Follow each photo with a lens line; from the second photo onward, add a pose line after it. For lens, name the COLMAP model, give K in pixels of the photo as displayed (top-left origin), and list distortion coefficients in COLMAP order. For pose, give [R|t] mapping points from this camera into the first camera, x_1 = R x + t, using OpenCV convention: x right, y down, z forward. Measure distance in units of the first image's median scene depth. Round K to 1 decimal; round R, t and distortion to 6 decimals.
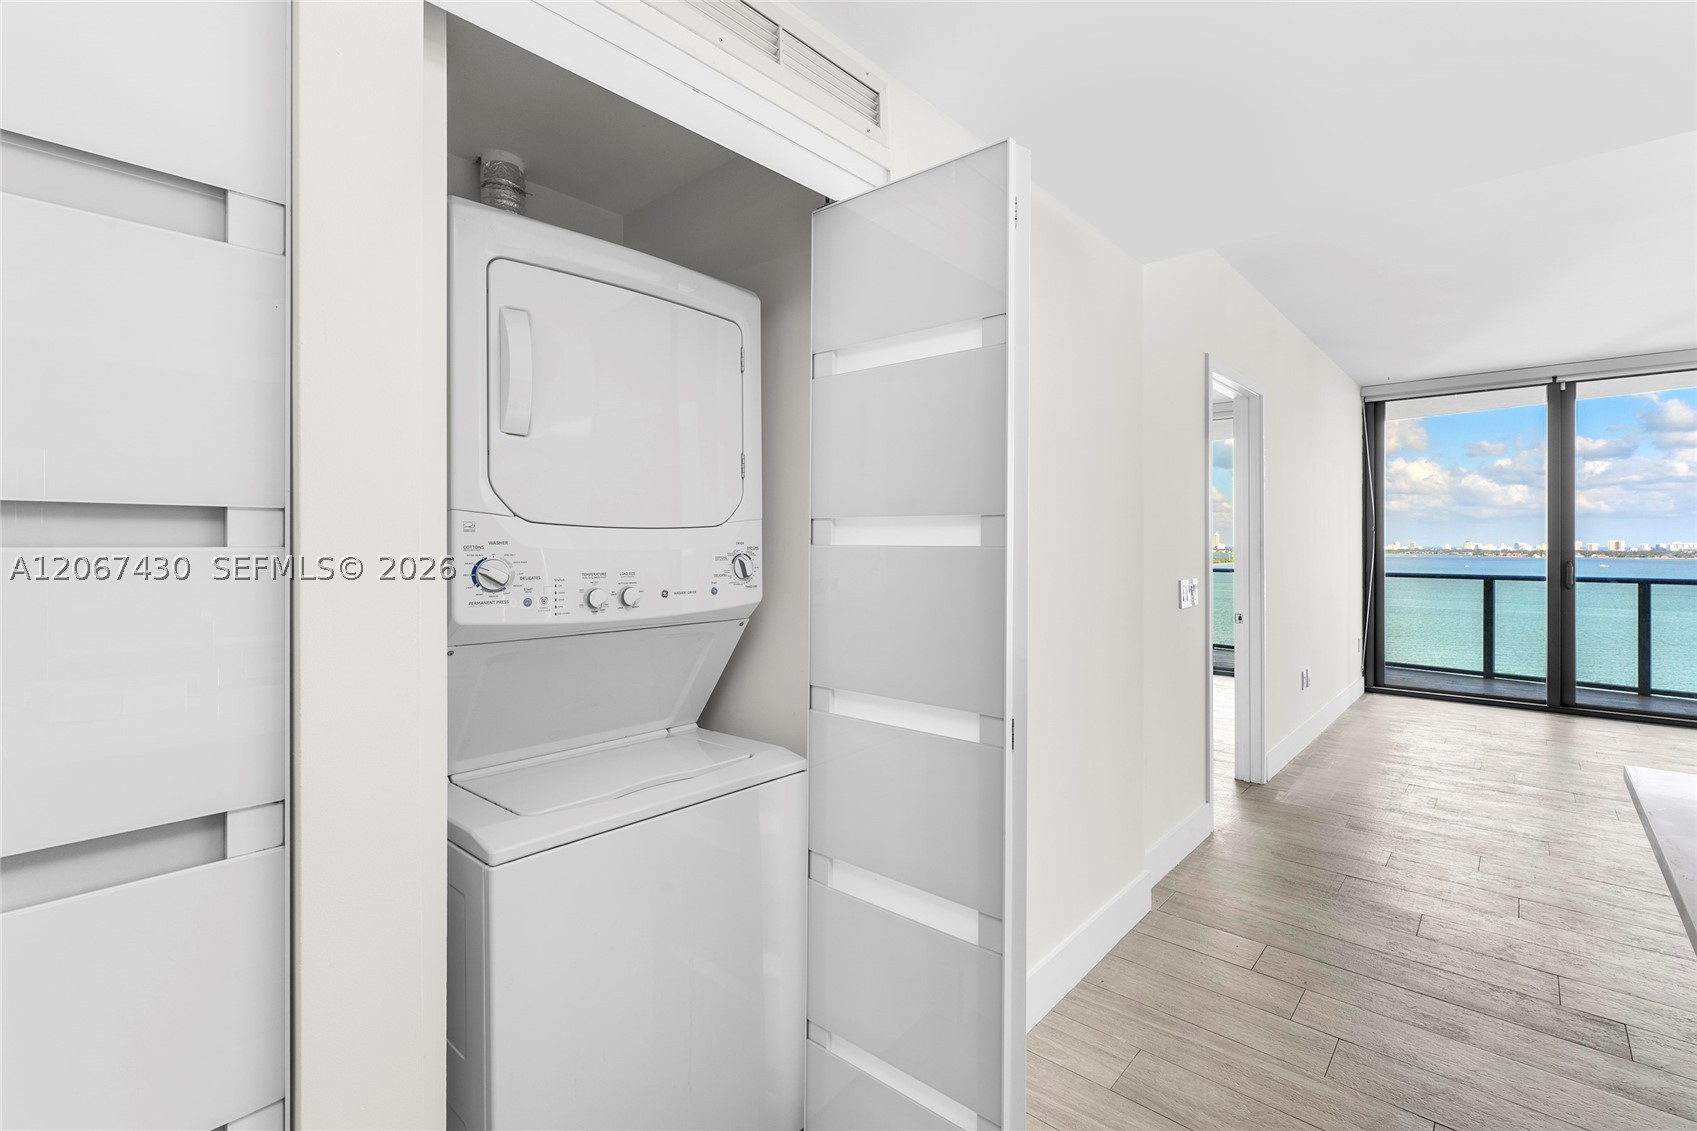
lens RADIAL K [[764.1, 0, 853.9], [0, 764.1, 543.8], [0, 0, 1]] dist [0.004107, 0.001270]
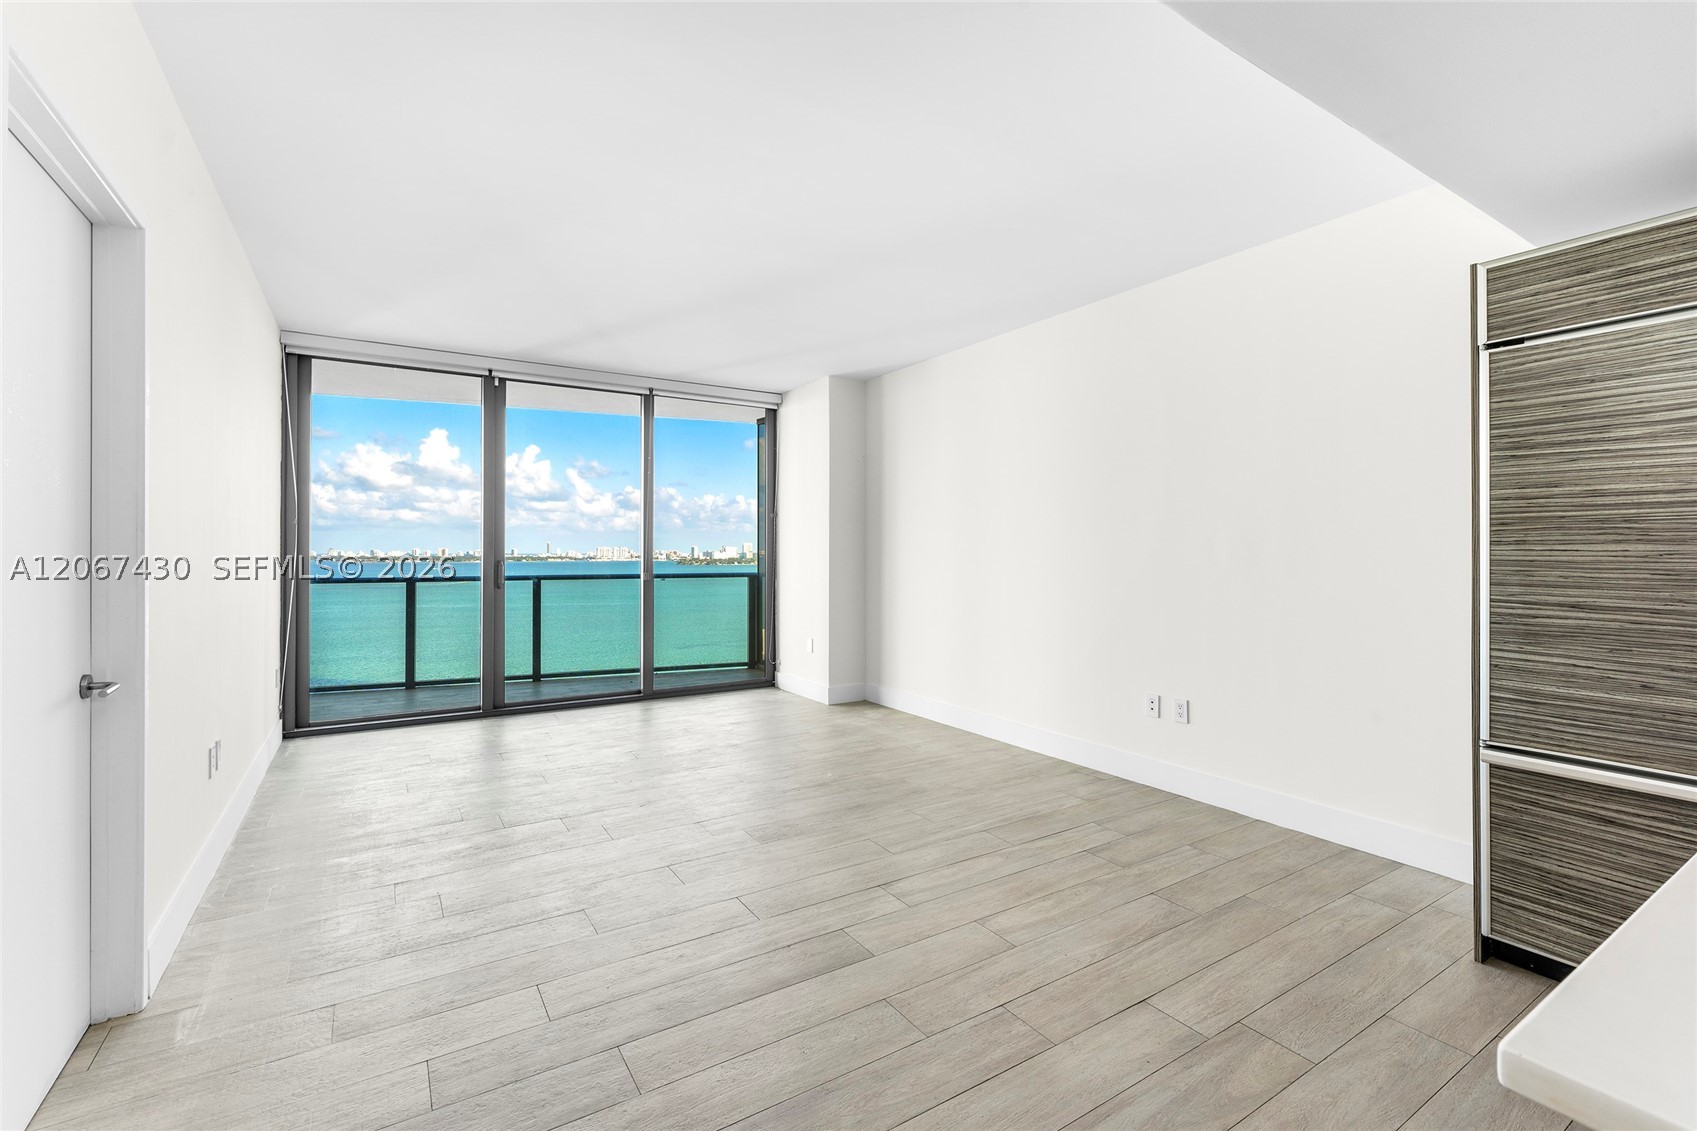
lens RADIAL K [[744.5, 0, 856.2], [0, 744.5, 546.2], [0, 0, 1]] dist [-0.001122, 0.001333]
pose [[0.275698, 0.006676, 0.961221, 0.126210], [-0.000530, 0.999977, -0.006793, 0.010039], [-0.961244, 0.001363, 0.275696, 0.270250]]
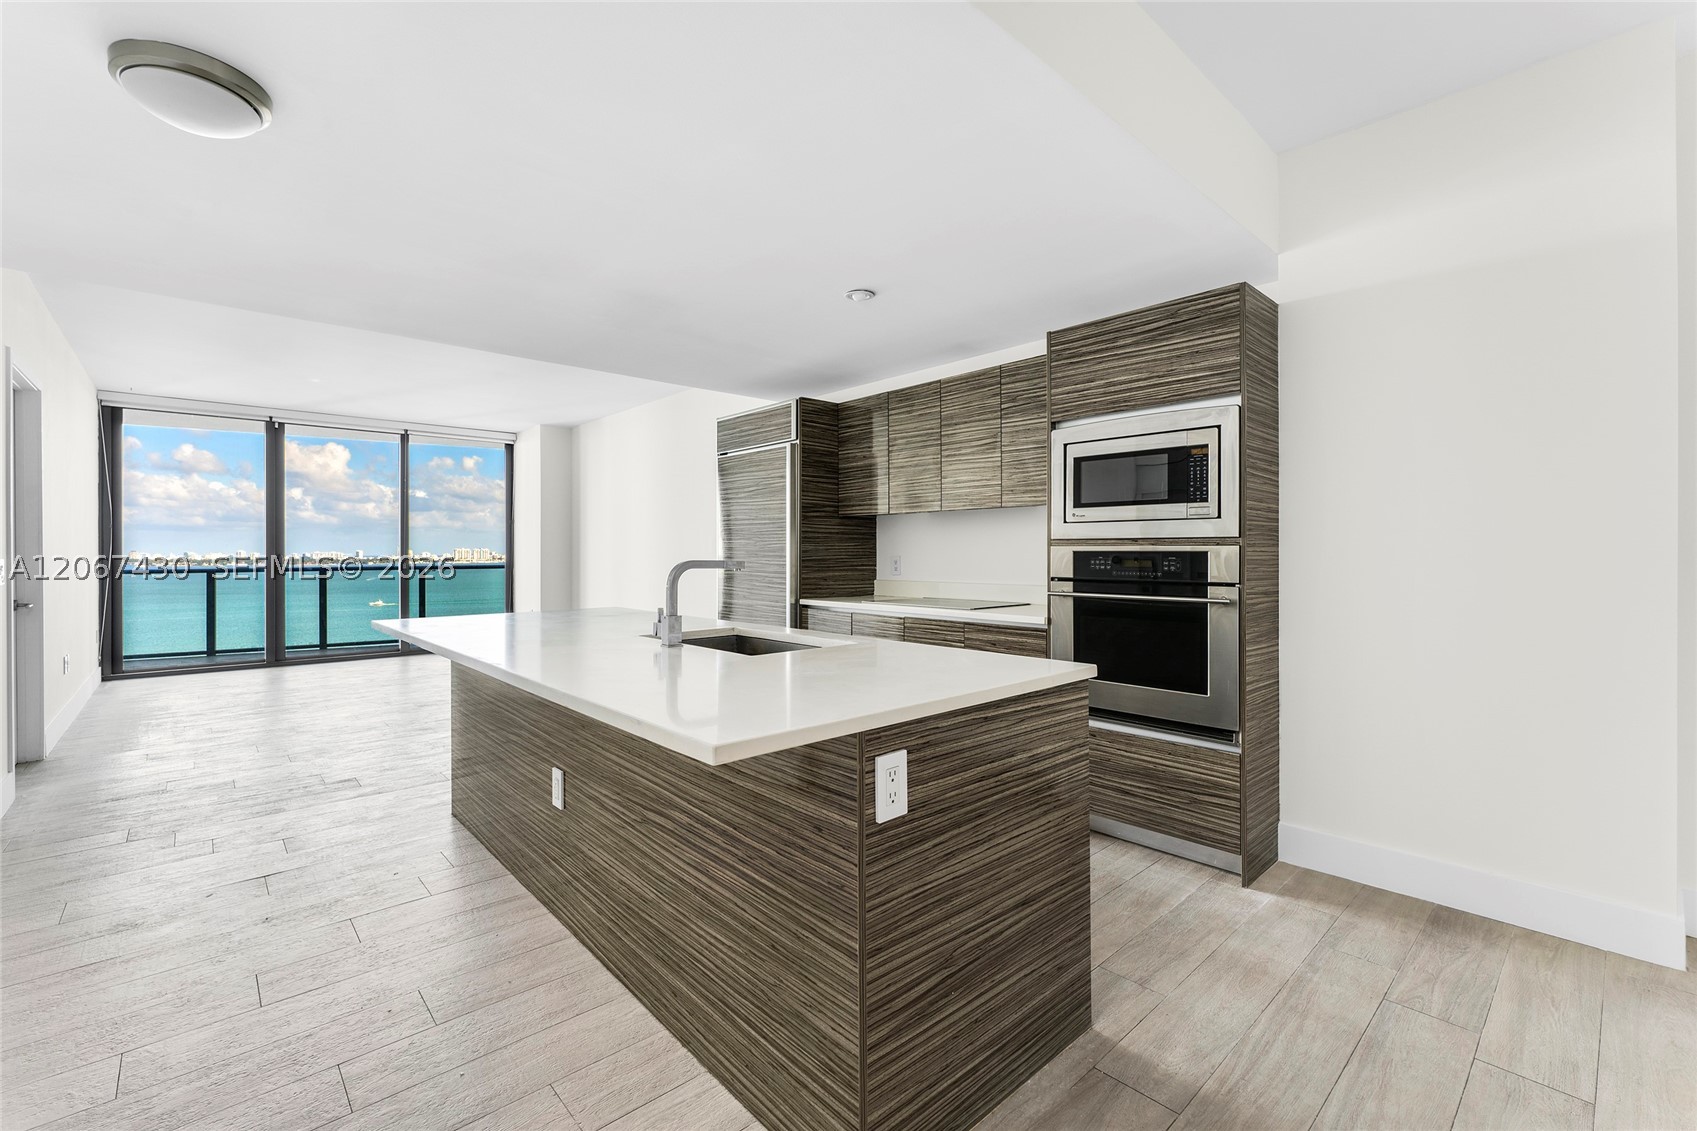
lens RADIAL K [[696.3, 0, 837.8], [0, 696.3, 552.9], [0, 0, 1]] dist [0.000705, -0.000953]
pose [[0.113328, -0.002285, 0.993555, -0.171955], [0.001412, 0.999997, 0.002139, 0.017606], [-0.993557, 0.001160, 0.113331, -0.115450]]
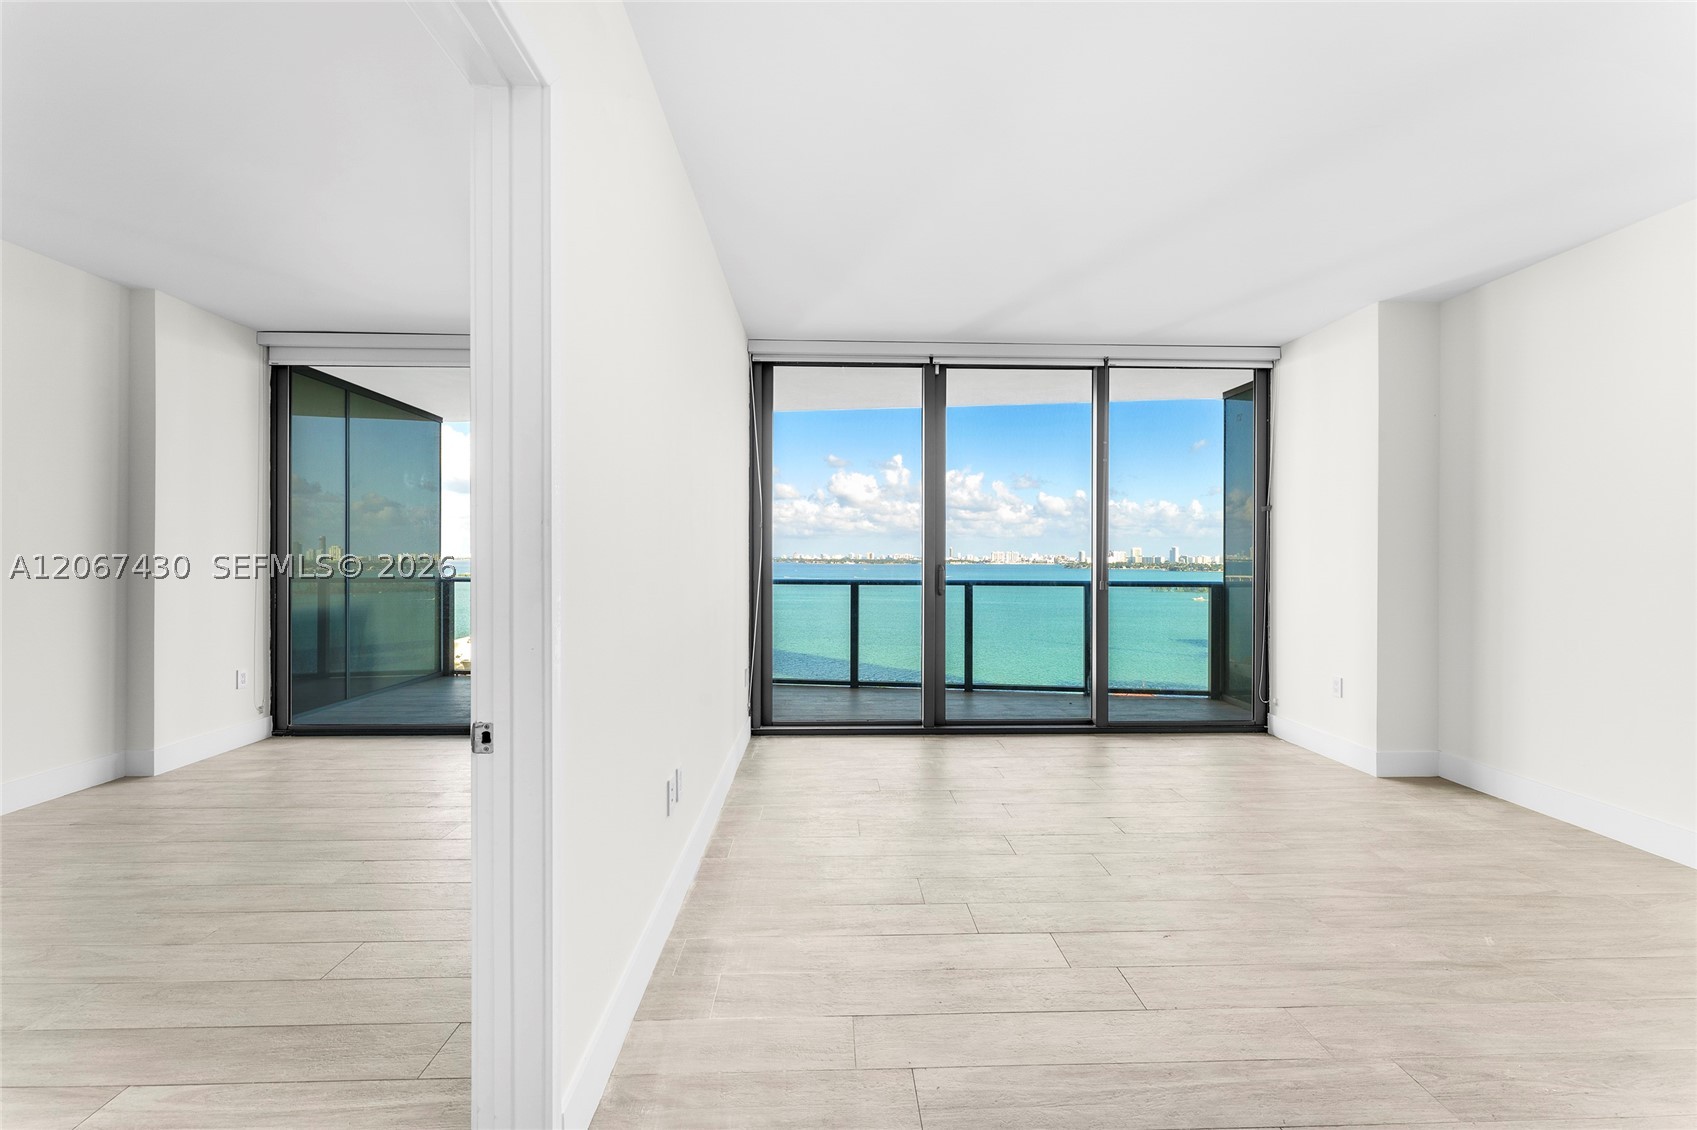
lens RADIAL K [[696.3, 0, 853.0], [0, 696.3, 555.5], [0, 0, 1]] dist [0.000705, -0.000953]
pose [[0.724940, 0.001779, 0.688810, 0.264748], [-0.003345, 0.999994, 0.000937, 0.010927], [-0.688804, -0.002984, 0.724942, 0.432807]]
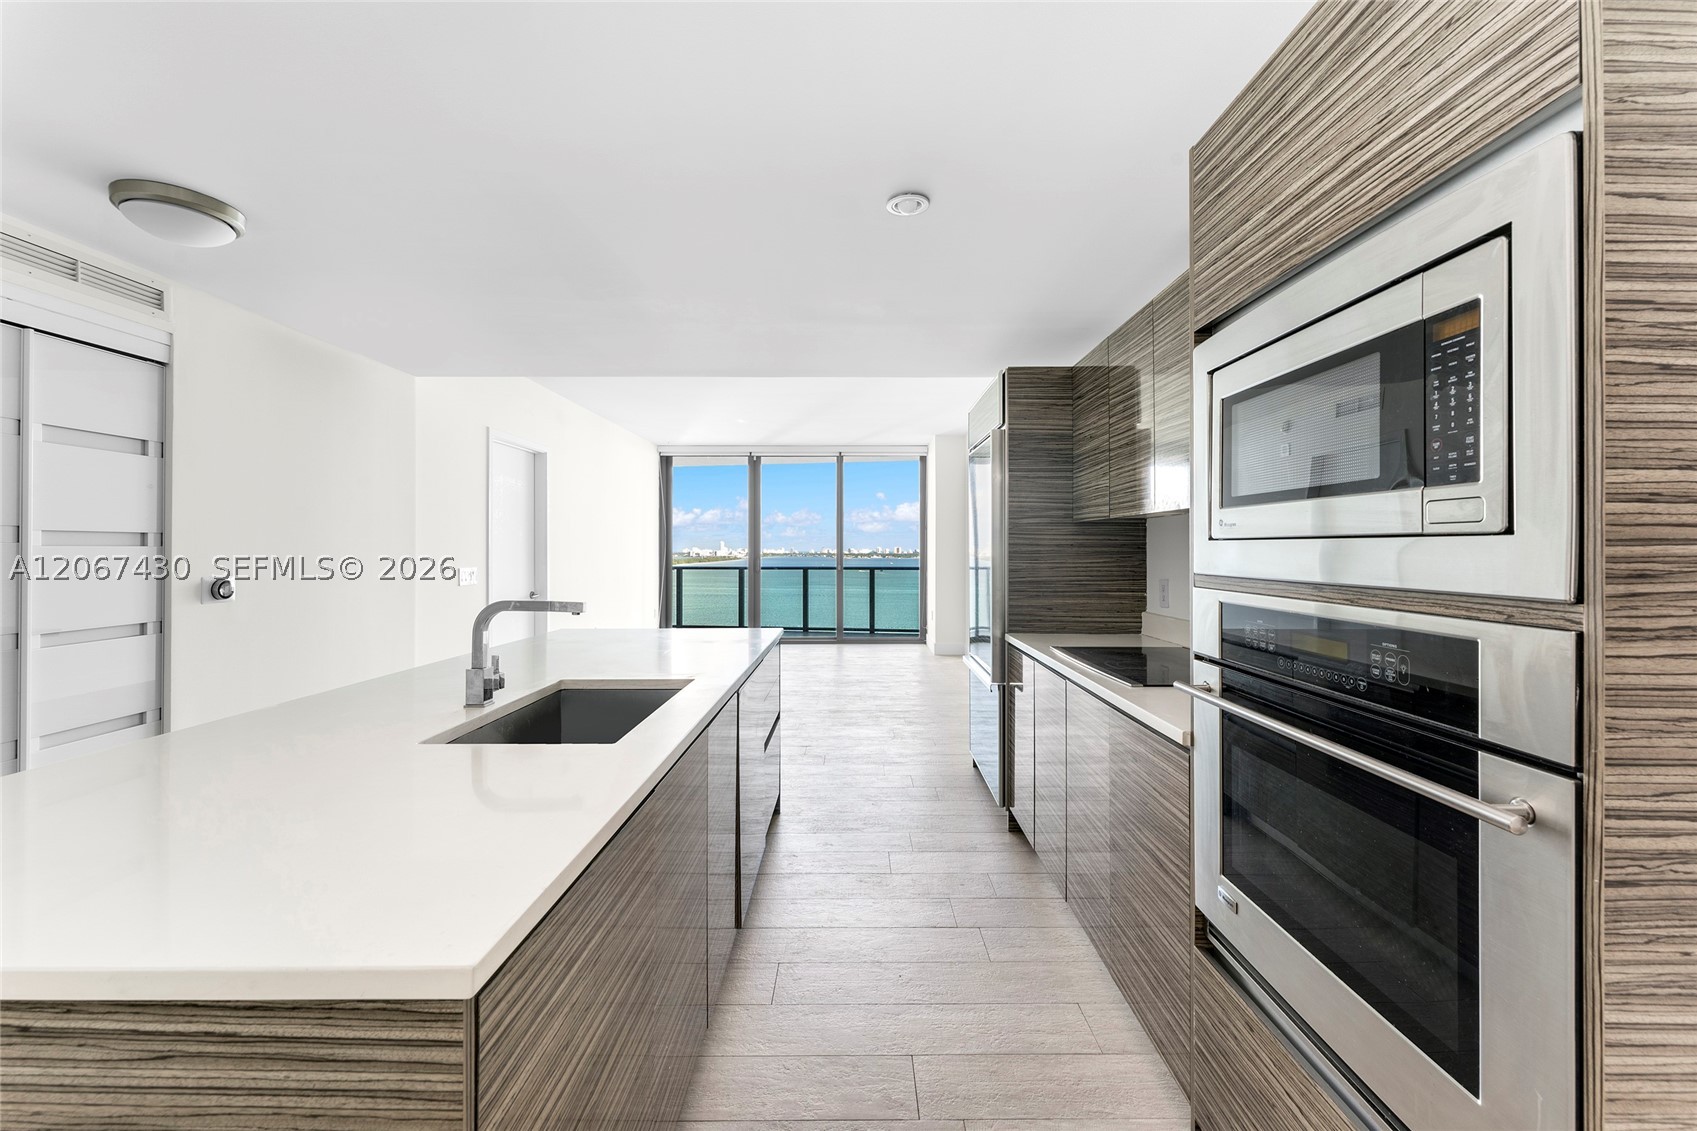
lens RADIAL K [[696.3, 0, 870.8], [0, 696.3, 538.0], [0, 0, 1]] dist [0.000705, -0.000953]
pose [[0.740402, 0.007935, 0.672117, 0.034324], [0.003424, 0.999873, -0.015577, 0.004403], [-0.672155, 0.013834, 0.740281, -0.264447]]
